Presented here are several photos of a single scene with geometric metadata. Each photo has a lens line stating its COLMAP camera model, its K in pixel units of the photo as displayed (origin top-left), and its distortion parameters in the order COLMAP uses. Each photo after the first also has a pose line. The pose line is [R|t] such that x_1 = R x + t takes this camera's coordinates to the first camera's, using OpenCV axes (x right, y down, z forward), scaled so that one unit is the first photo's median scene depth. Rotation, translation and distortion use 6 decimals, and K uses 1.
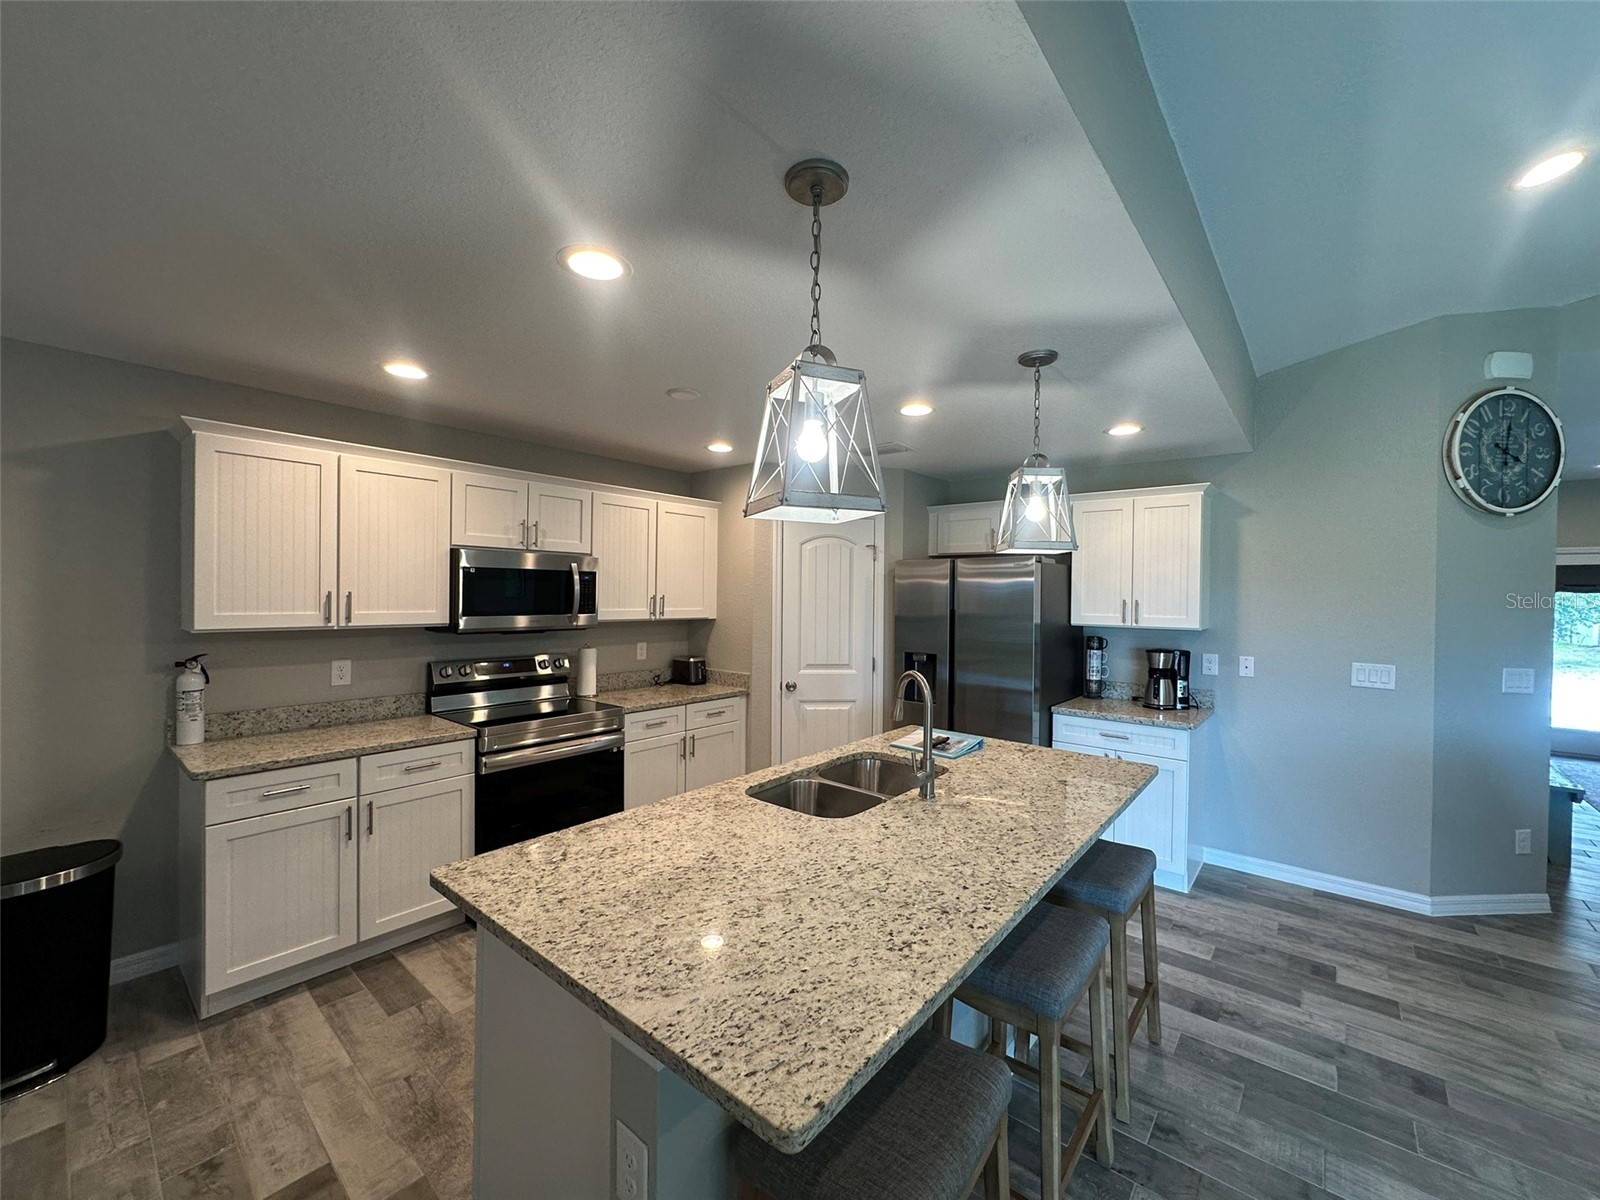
lens RADIAL K [[638.4, 0, 798.6], [0, 638.4, 600.8], [0, 0, 1]] dist [-0.001777, 0.000259]
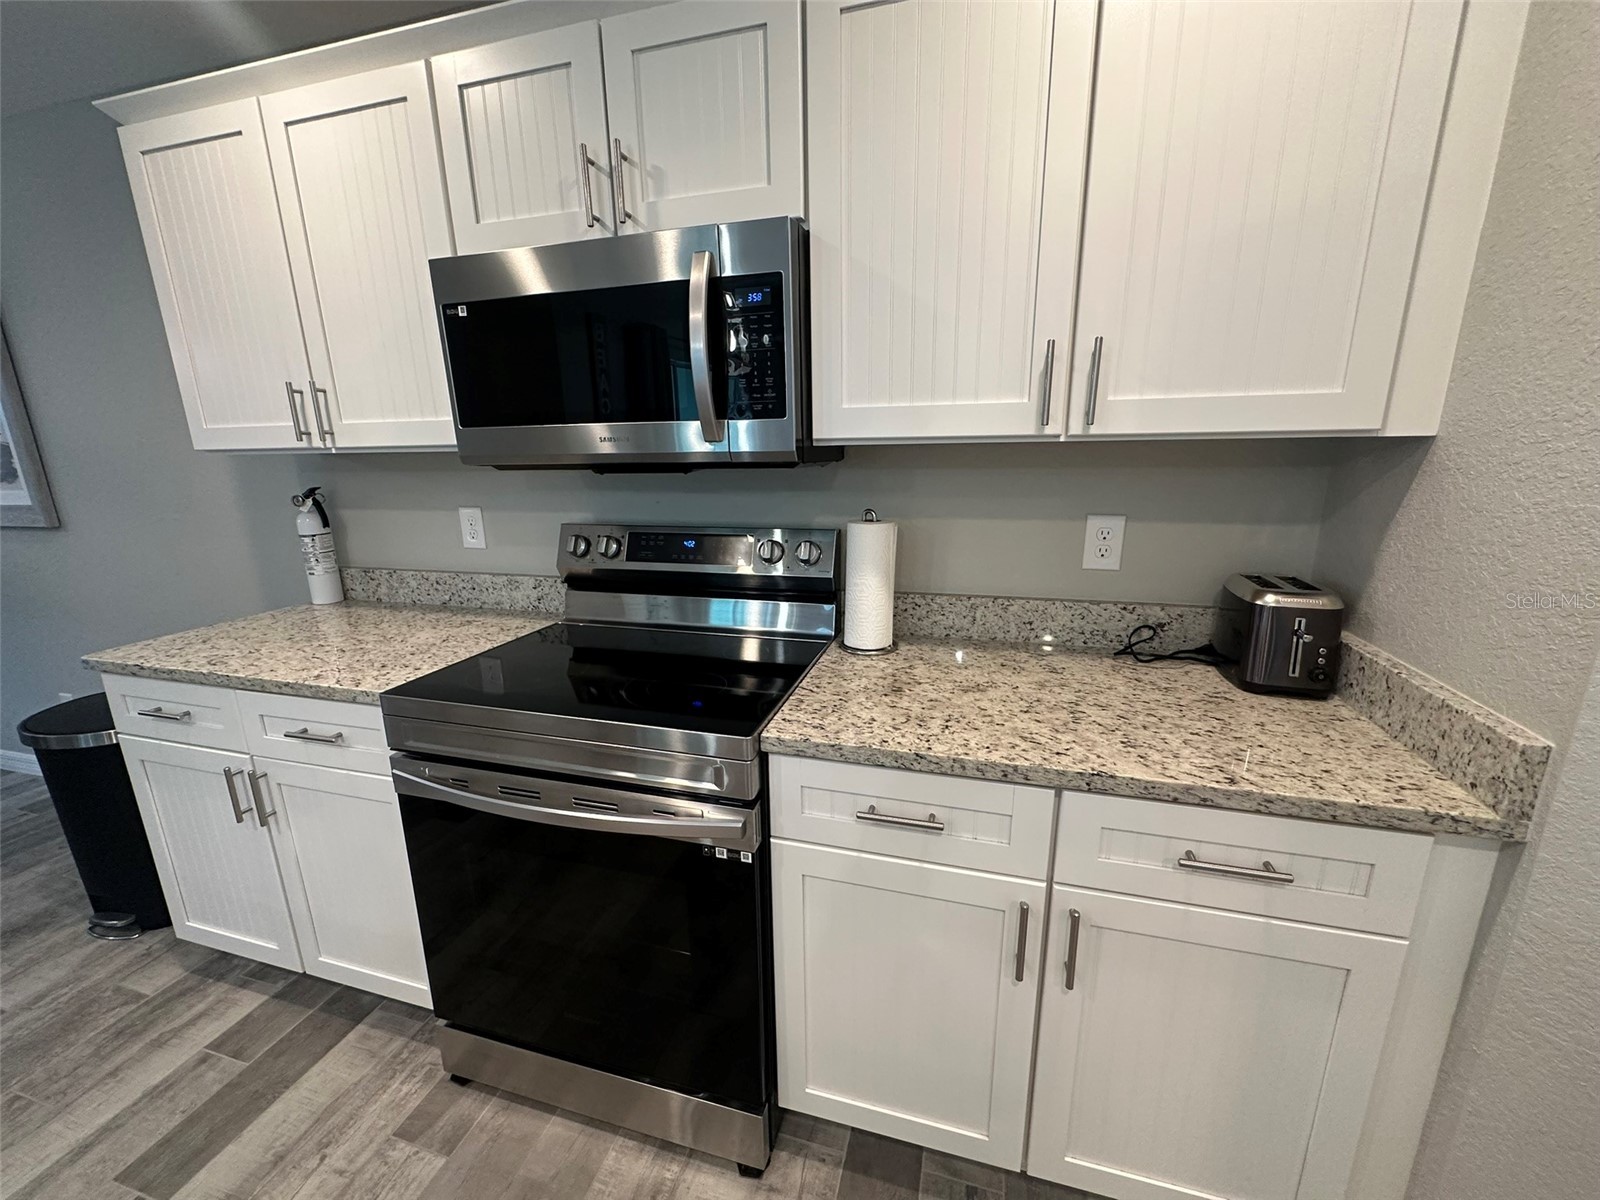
lens RADIAL K [[638.4, 0, 799.2], [0, 638.4, 598.5], [0, 0, 1]] dist [-0.001777, 0.000259]
pose [[0.406306, 0.193138, -0.893092, -0.014884], [0.012057, 0.976188, 0.216593, 0.043325], [0.913658, -0.098771, 0.394302, 0.934038]]
